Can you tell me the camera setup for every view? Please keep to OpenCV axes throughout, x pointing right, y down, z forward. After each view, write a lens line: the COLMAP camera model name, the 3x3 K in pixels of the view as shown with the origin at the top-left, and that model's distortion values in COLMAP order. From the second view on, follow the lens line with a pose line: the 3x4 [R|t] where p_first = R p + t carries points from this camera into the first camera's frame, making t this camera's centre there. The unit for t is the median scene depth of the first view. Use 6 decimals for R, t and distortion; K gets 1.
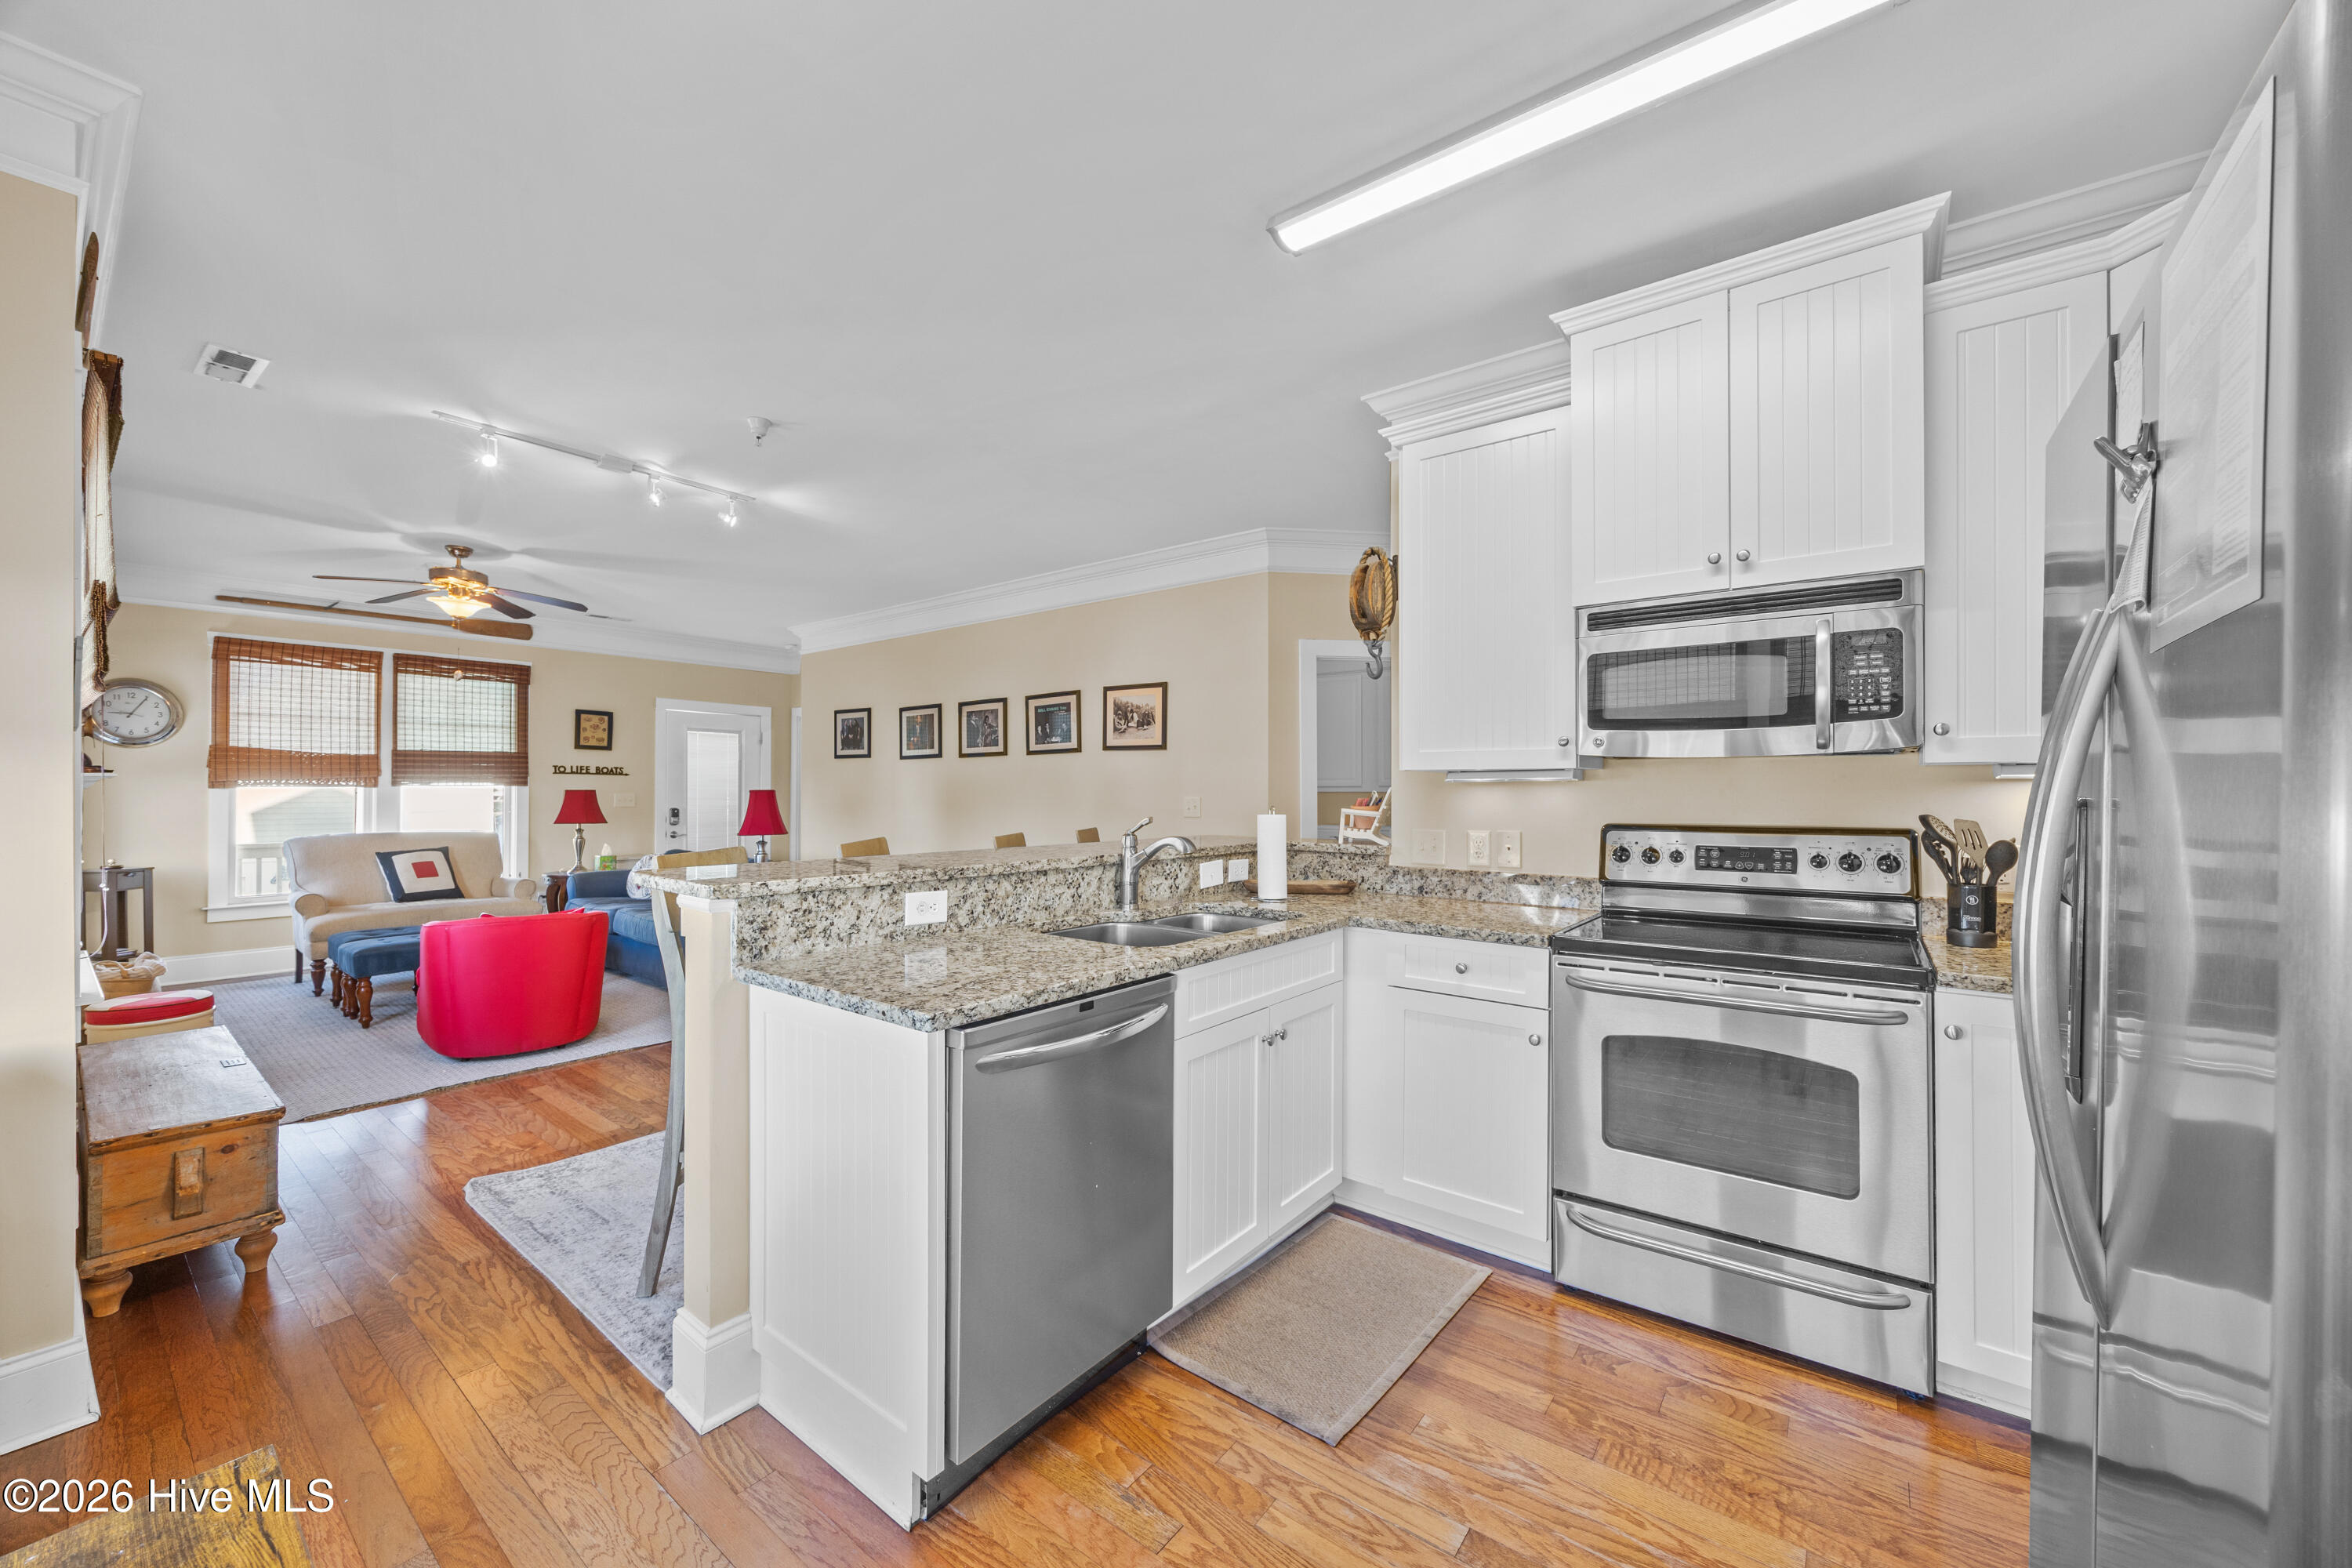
lens RADIAL K [[890.3, 0, 1168.3], [0, 890.3, 787.8], [0, 0, 1]] dist [0.000443, -0.000193]
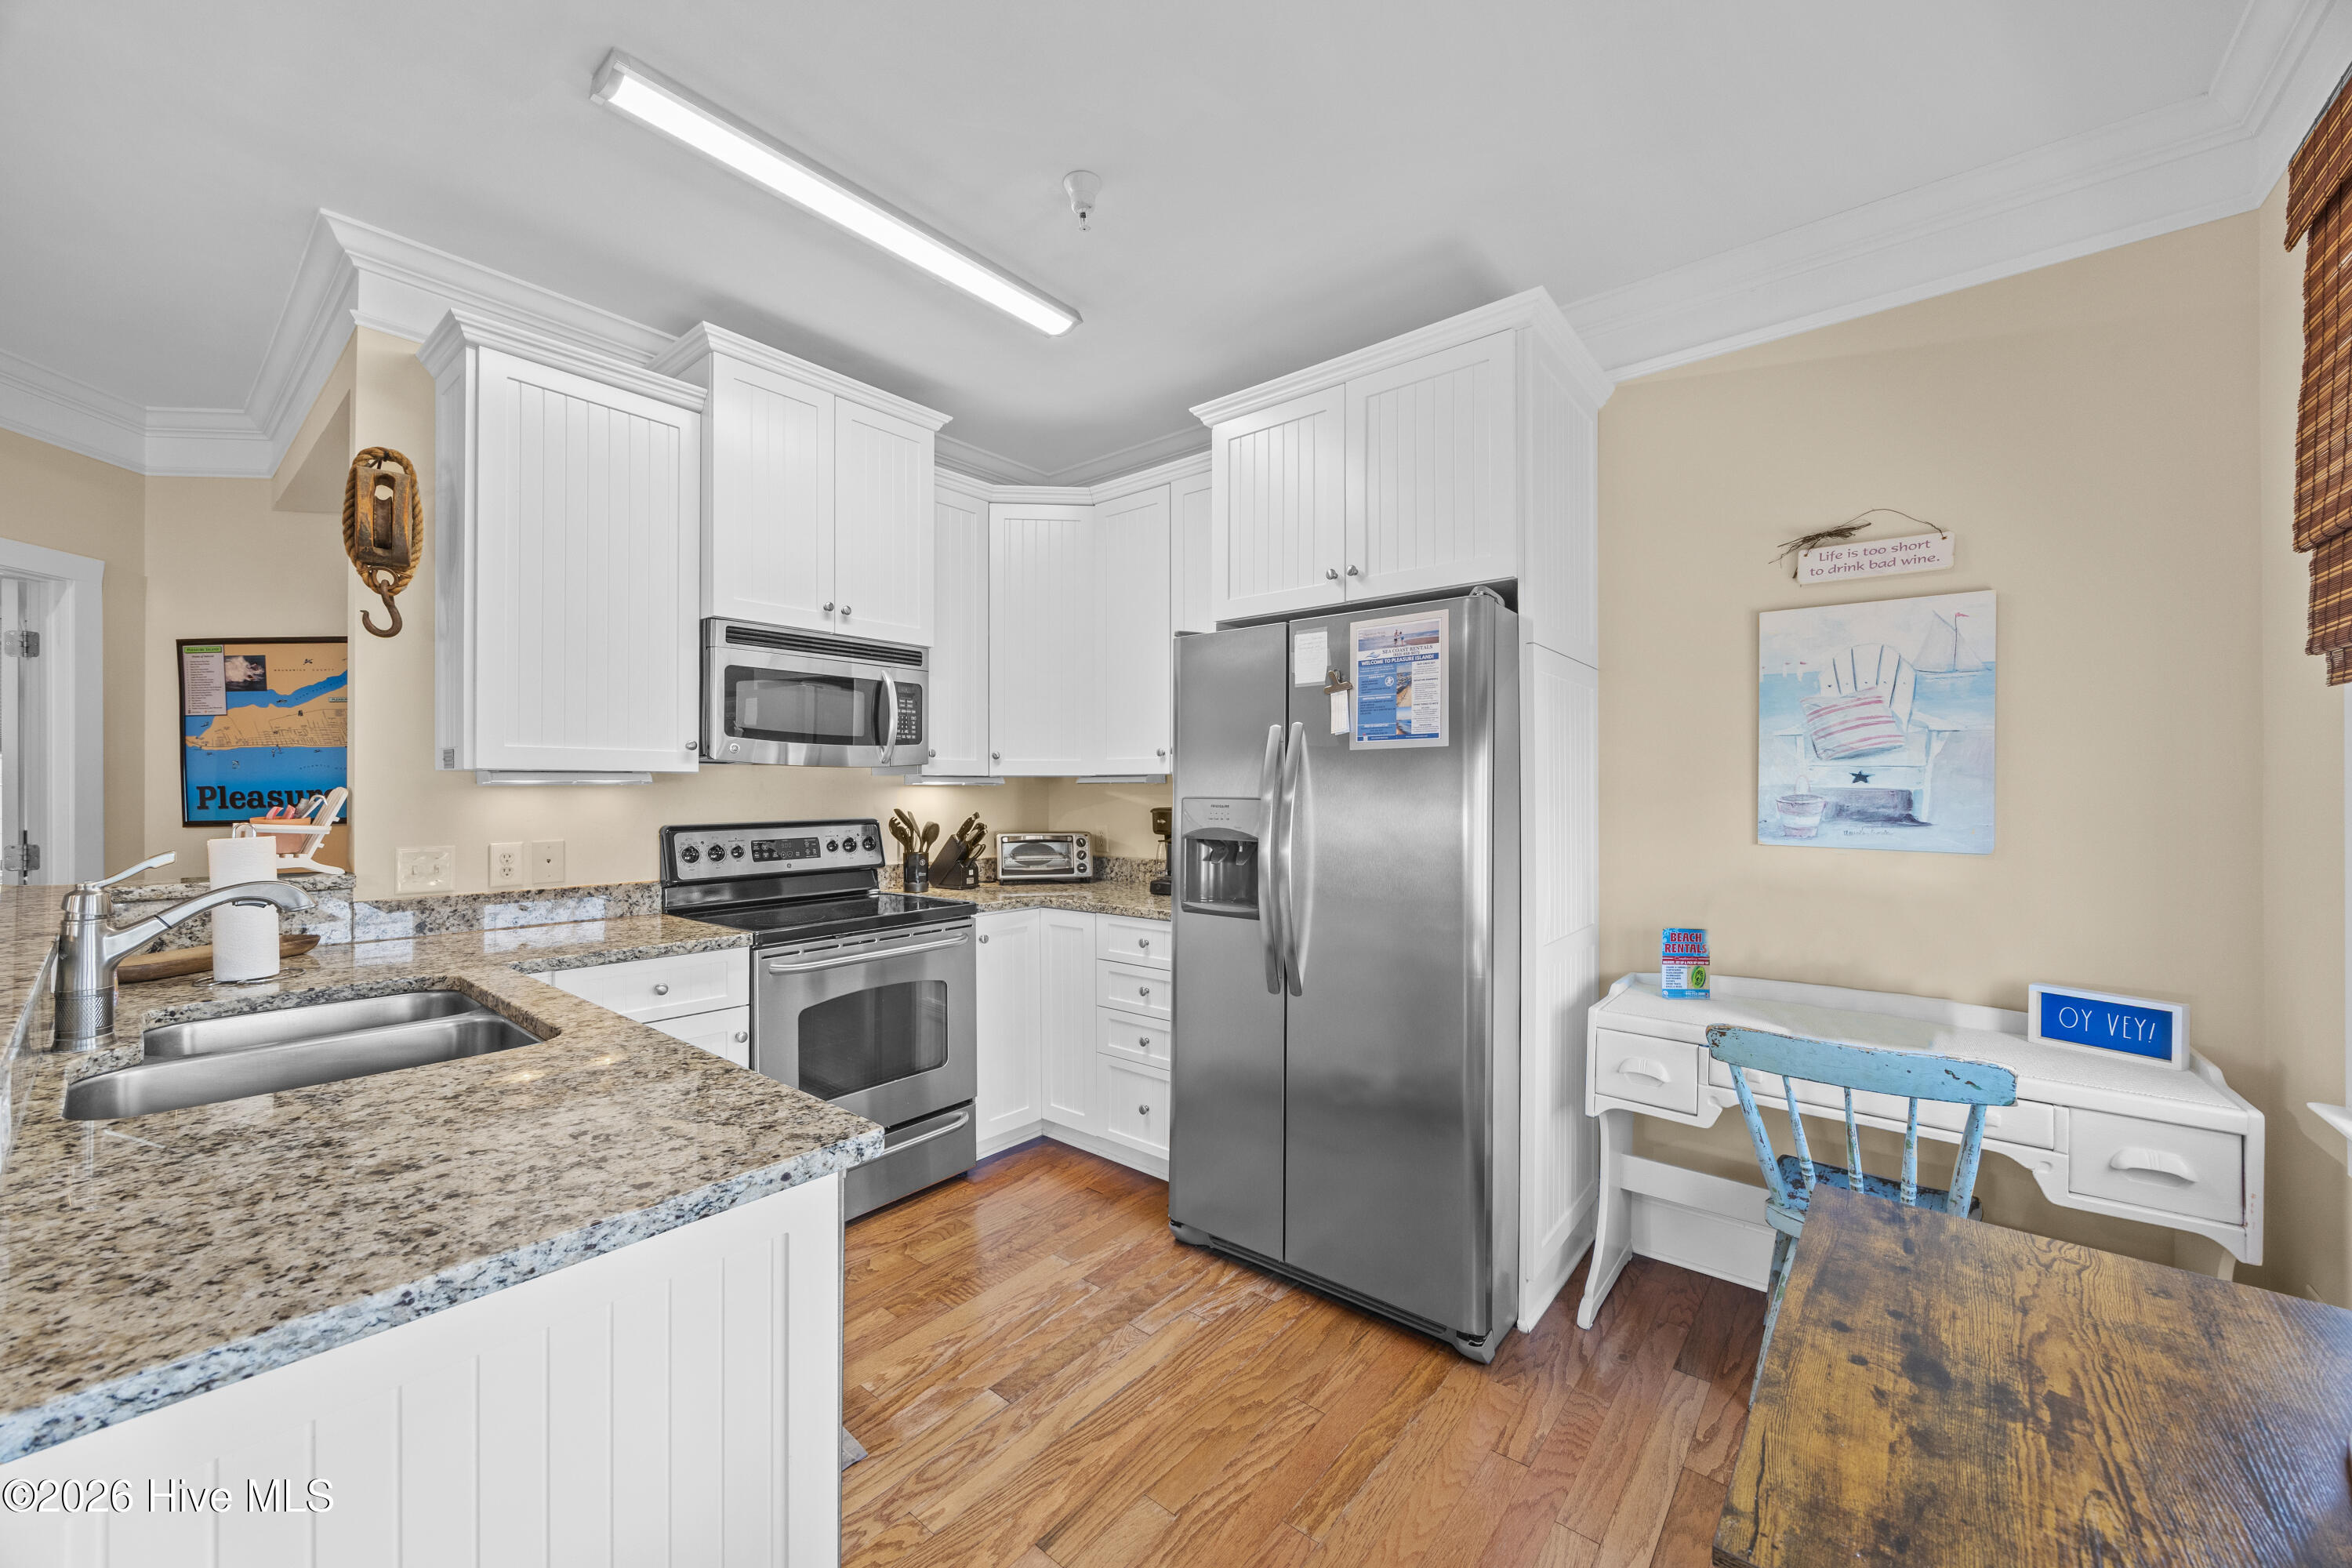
lens RADIAL K [[890.3, 0, 1168.3], [0, 890.3, 787.8], [0, 0, 1]] dist [0.000443, -0.000193]
pose [[0.035245, -0.000859, 0.999378, -0.455608], [-0.002825, 0.999996, 0.000960, -0.005353], [-0.999375, -0.002857, 0.035242, 0.360025]]
